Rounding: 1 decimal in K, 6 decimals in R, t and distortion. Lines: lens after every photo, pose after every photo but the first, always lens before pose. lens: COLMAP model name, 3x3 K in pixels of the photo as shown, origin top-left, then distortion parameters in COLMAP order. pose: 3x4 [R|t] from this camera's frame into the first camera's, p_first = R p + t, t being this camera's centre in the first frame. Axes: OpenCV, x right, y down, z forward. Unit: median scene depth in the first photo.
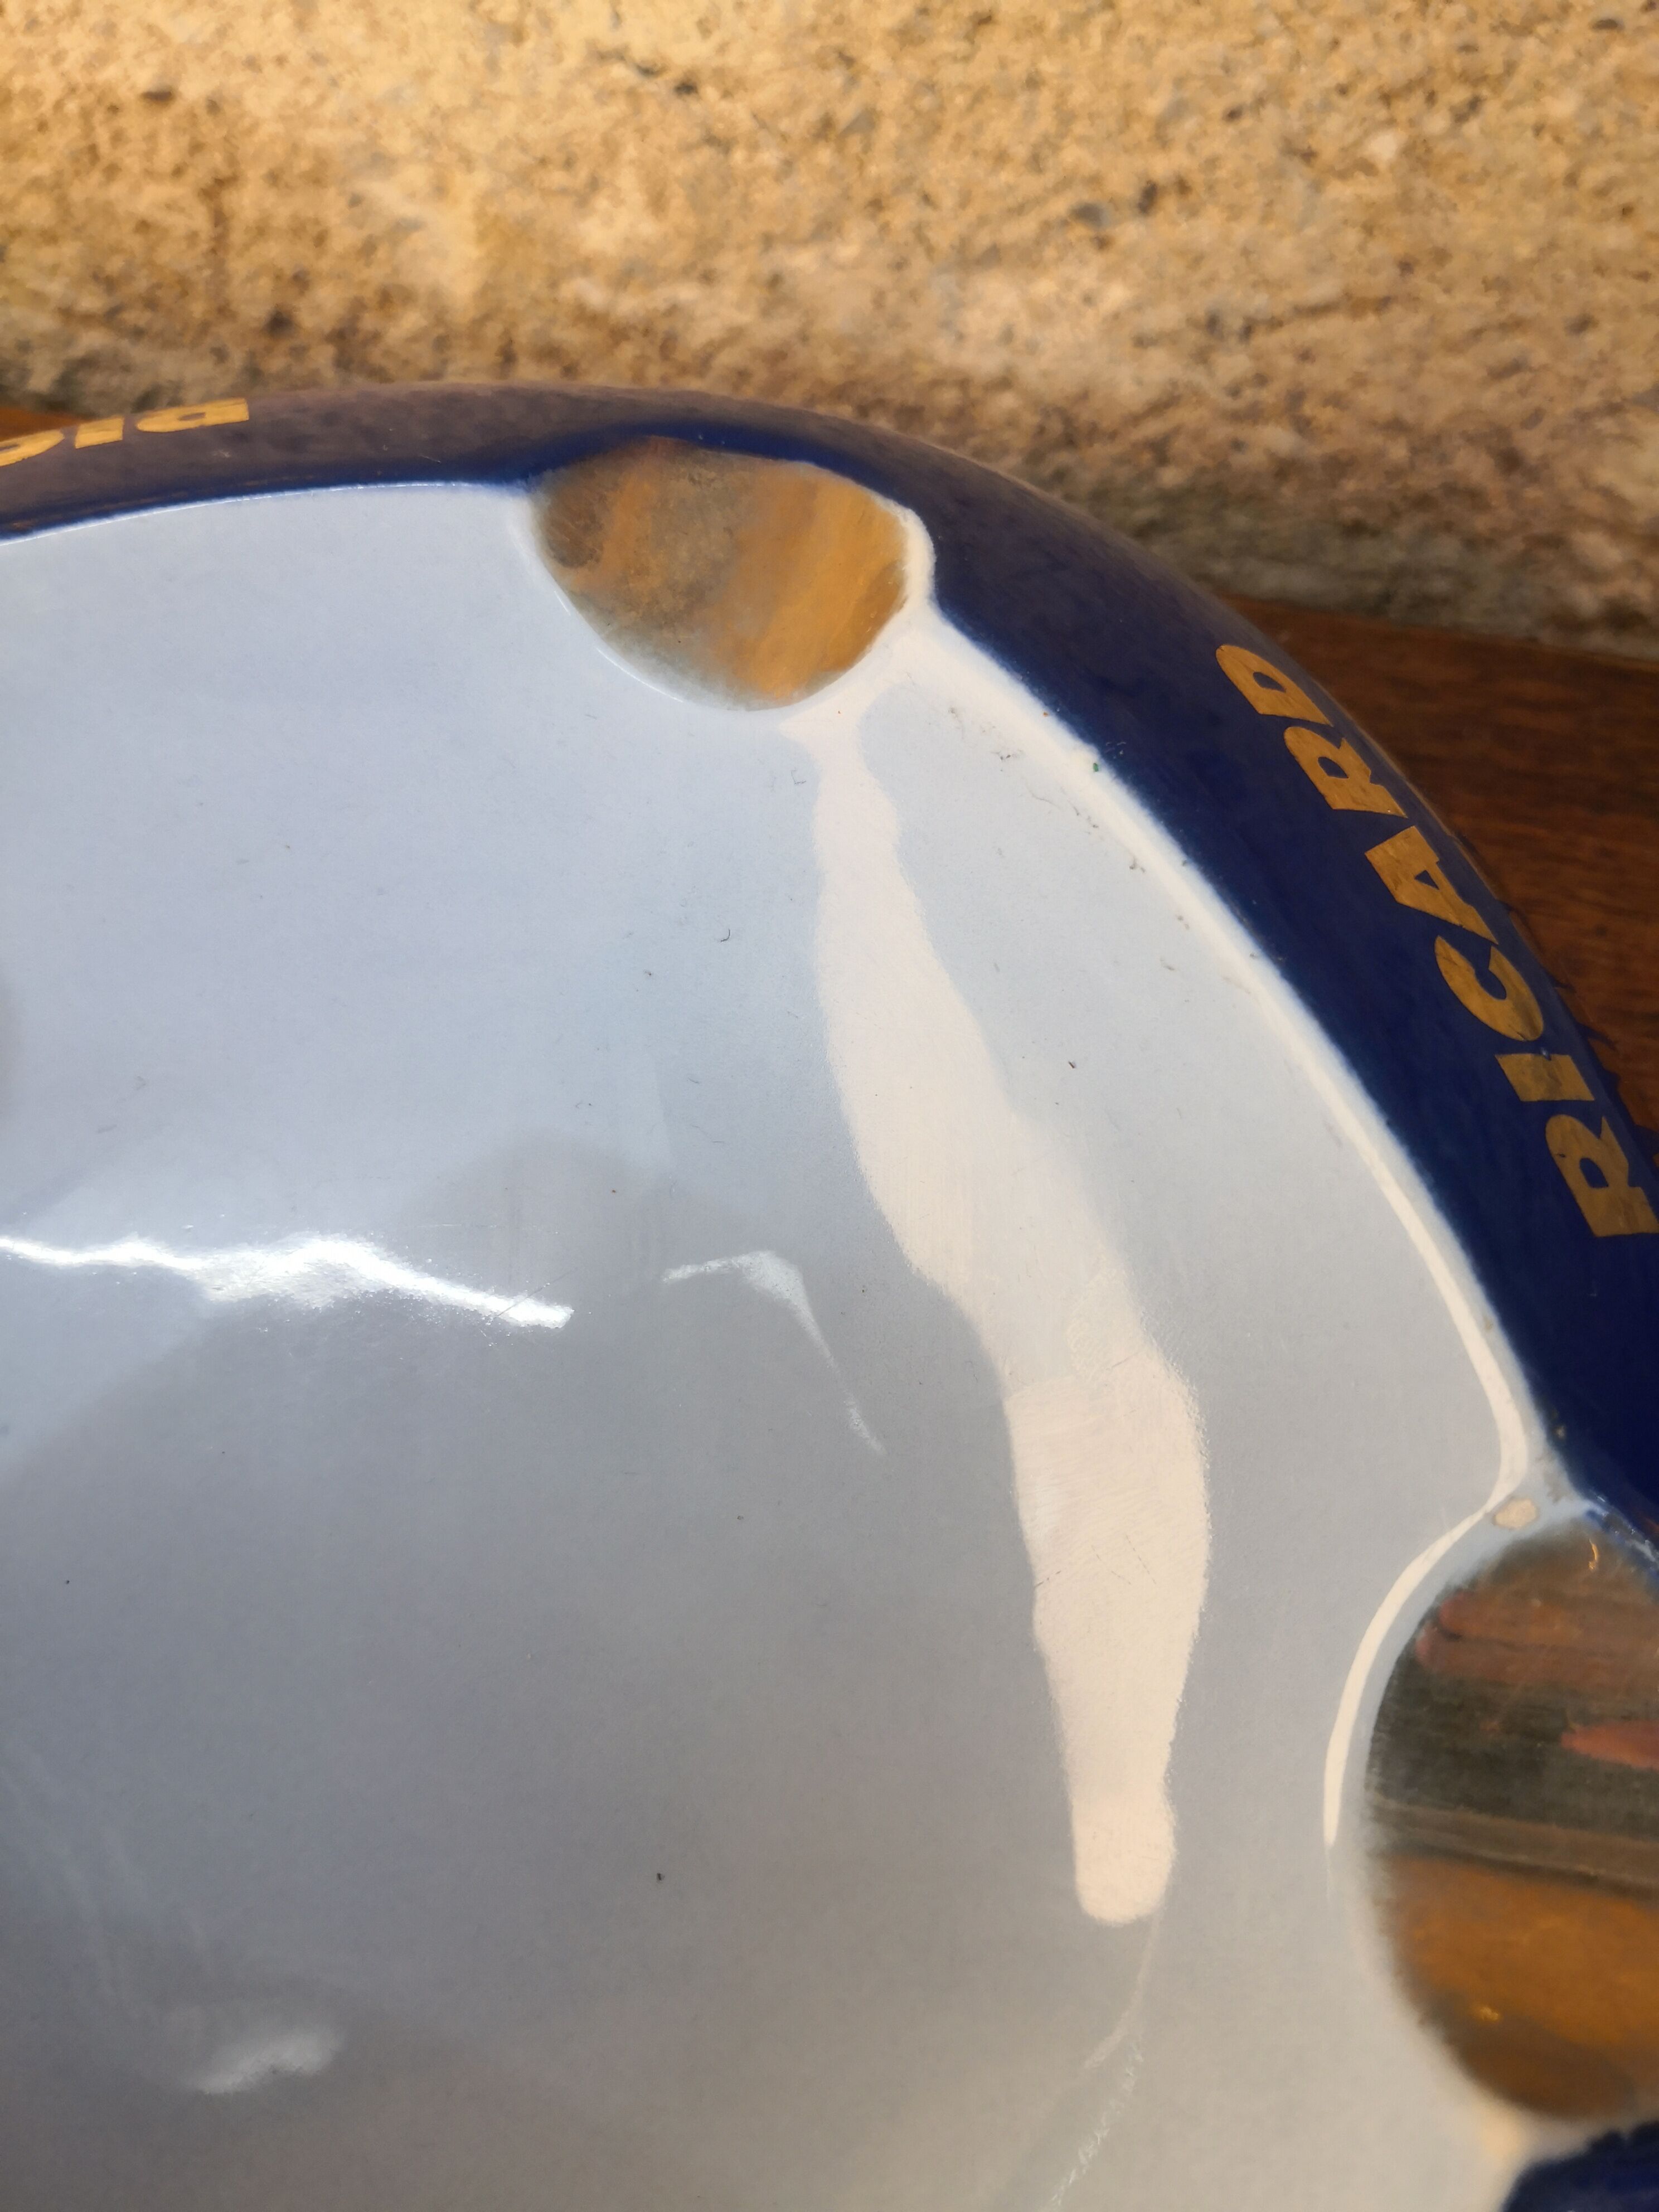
lens RADIAL K [[1846.9, 0, 831.1], [0, 1846.9, 1071.6], [0, 0, 1]] dist [-0.001199, -0.035582]
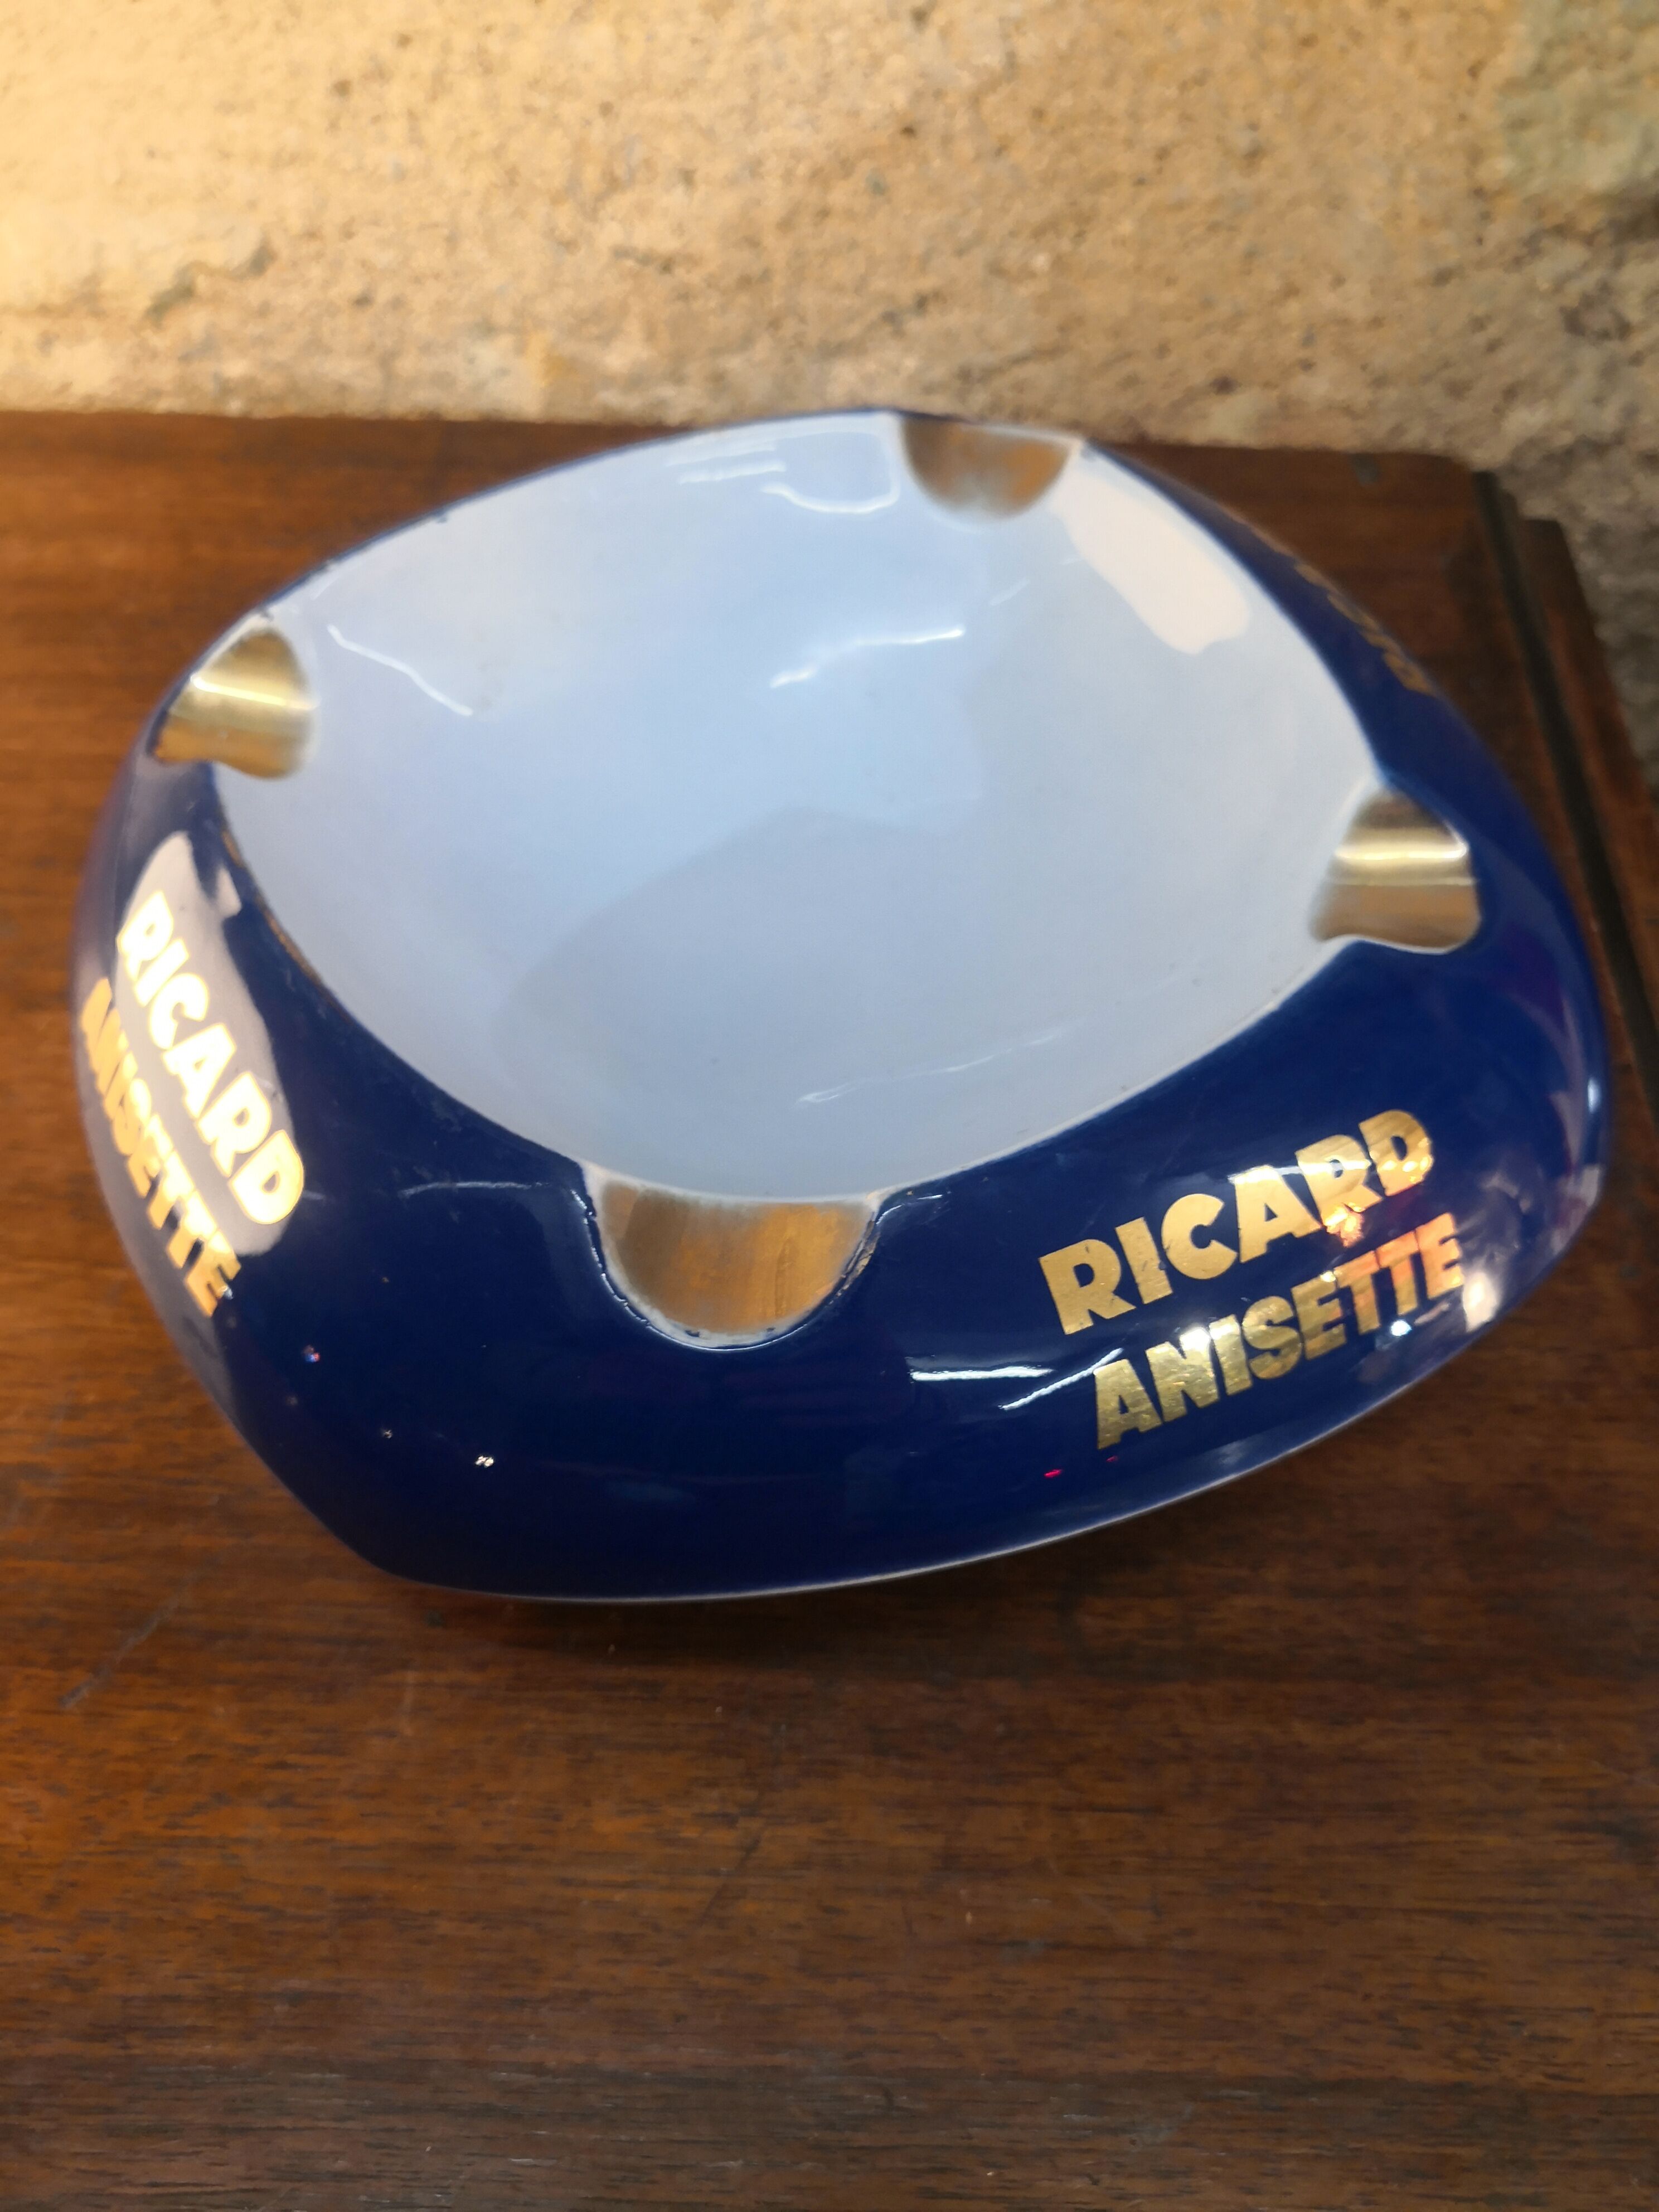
lens RADIAL K [[1846.9, 0, 828.8], [0, 1846.9, 1097.6], [0, 0, 1]] dist [-0.001199, -0.035582]
pose [[0.989385, -0.111714, 0.092933, -0.169285], [0.128987, 0.969674, -0.207590, 0.628347], [-0.066924, 0.217374, 0.973791, -0.584342]]
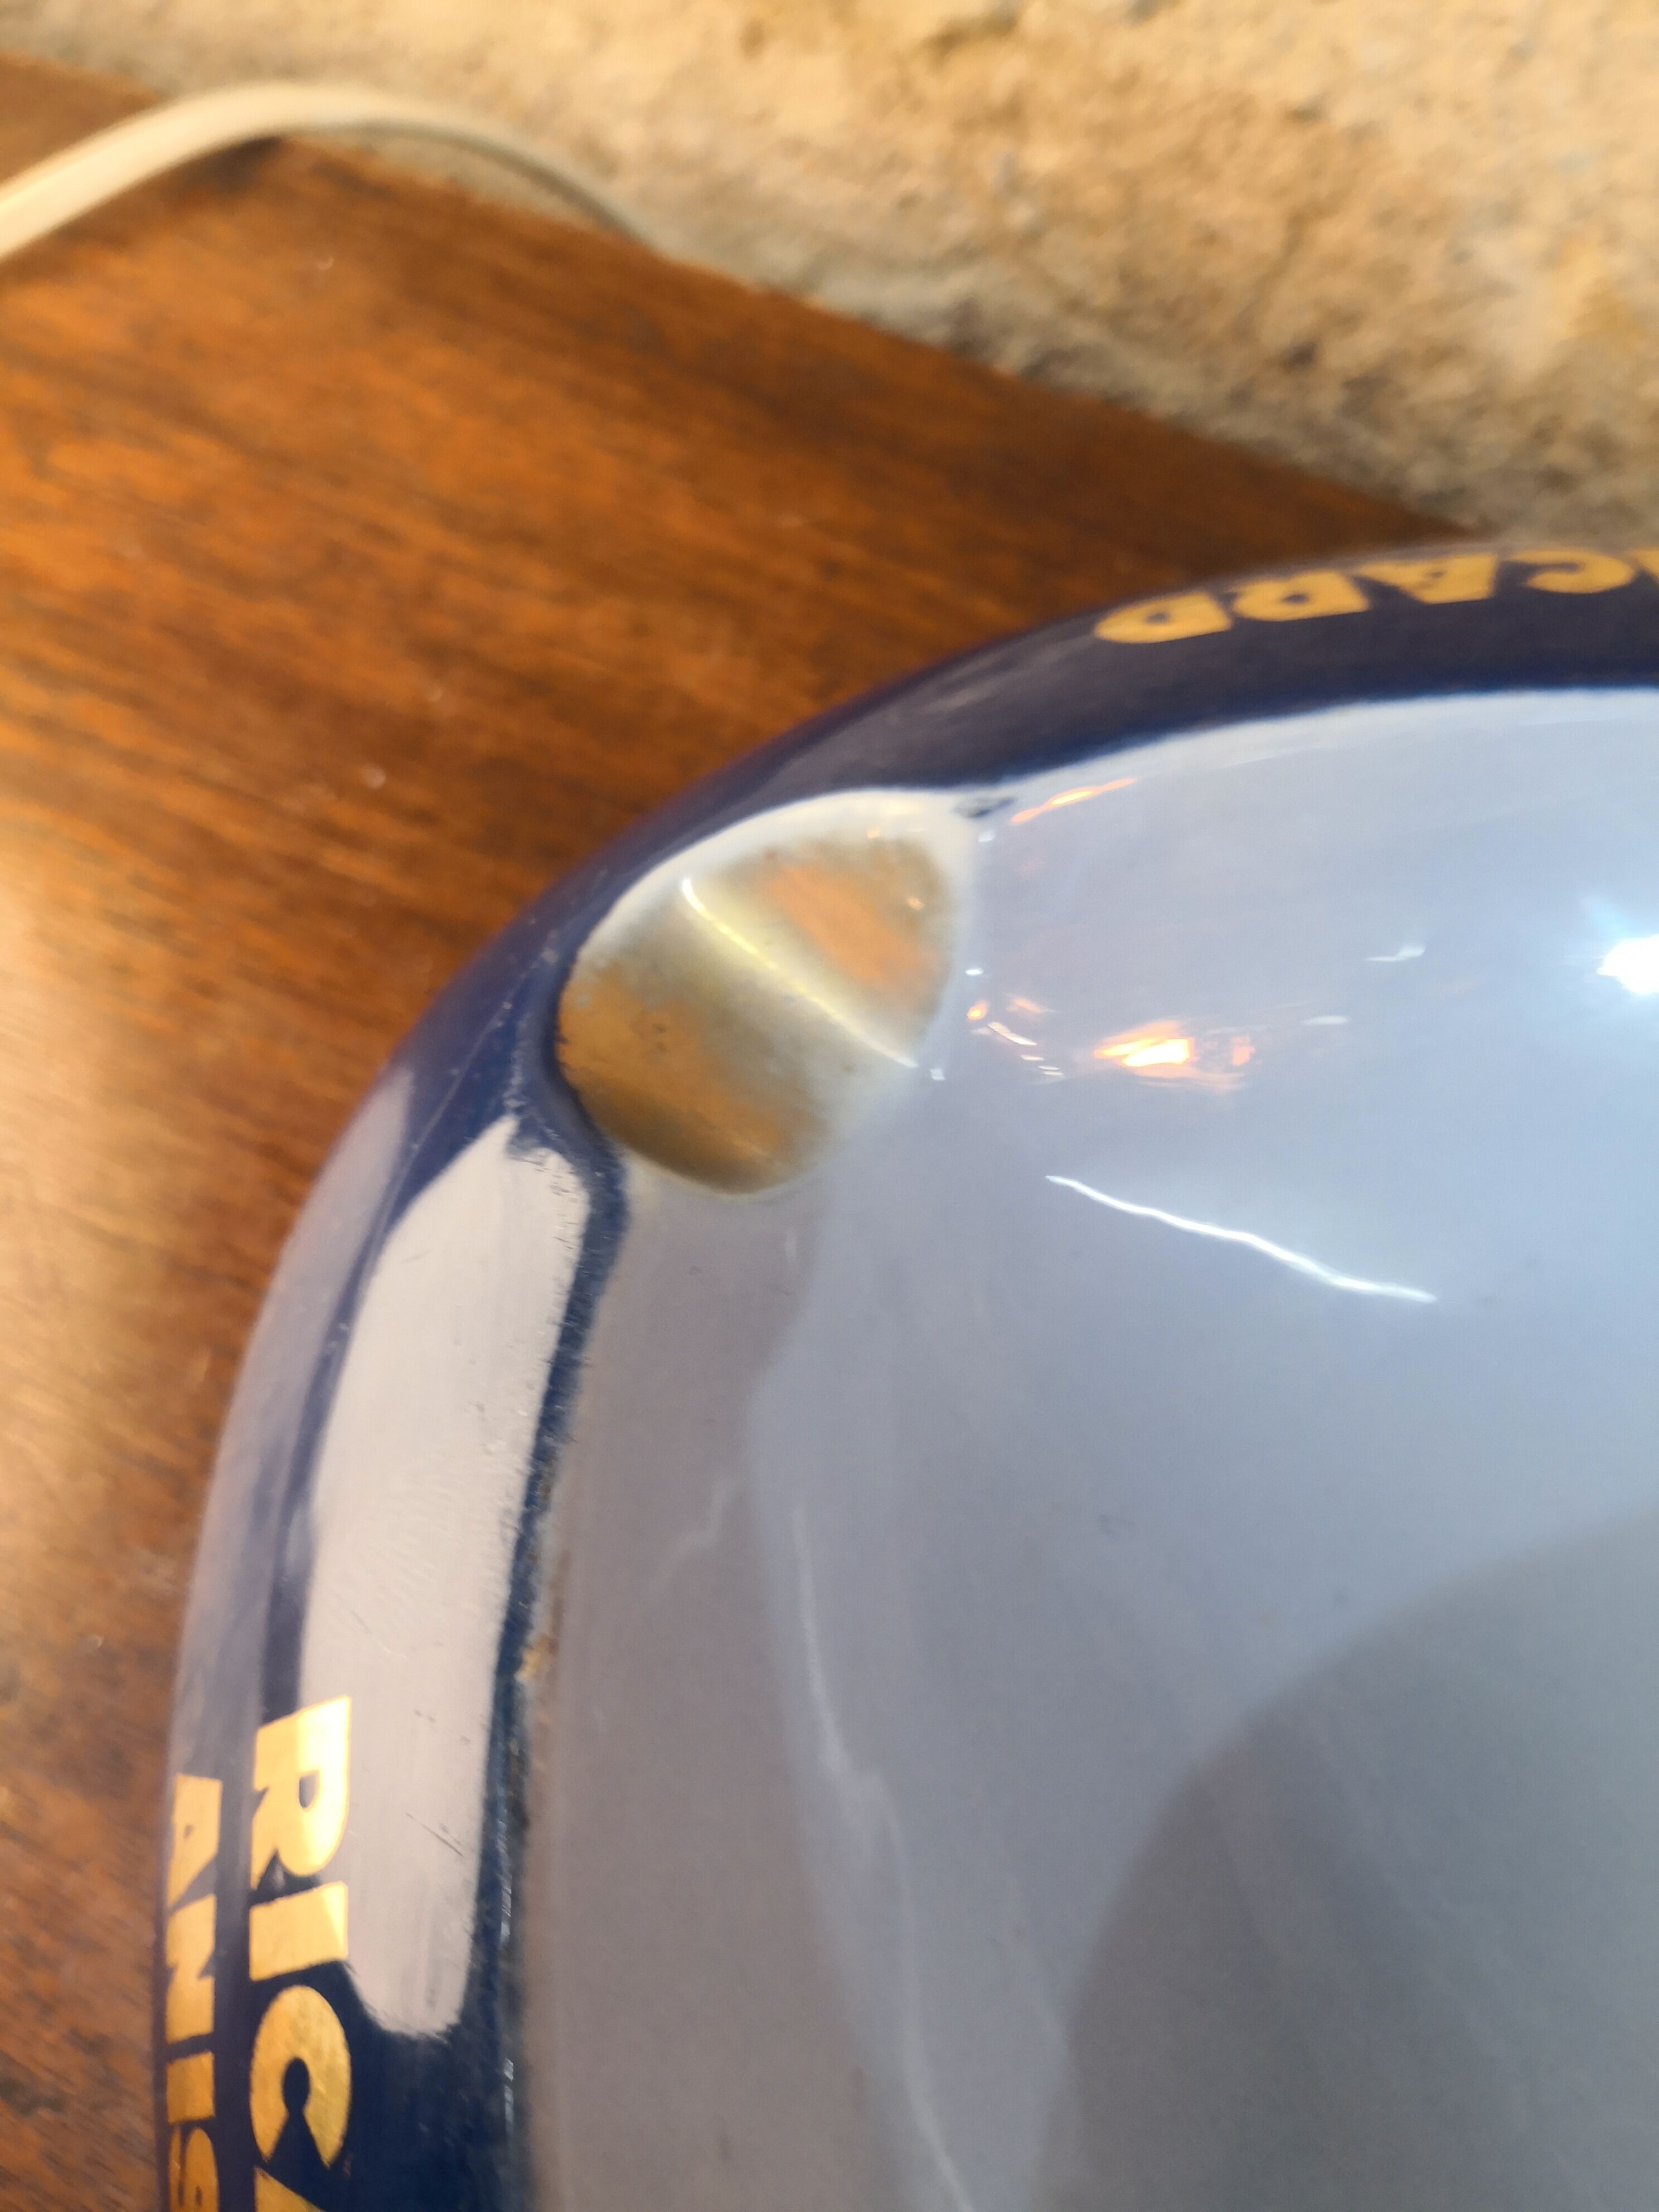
lens RADIAL K [[1846.9, 0, 839.6], [0, 1846.9, 1079.4], [0, 0, 1]] dist [-0.001199, -0.035582]
pose [[0.960498, 0.233831, -0.150887, -0.330422], [-0.231721, 0.972267, 0.031669, -0.018144], [0.154108, 0.004545, 0.988044, 0.020769]]
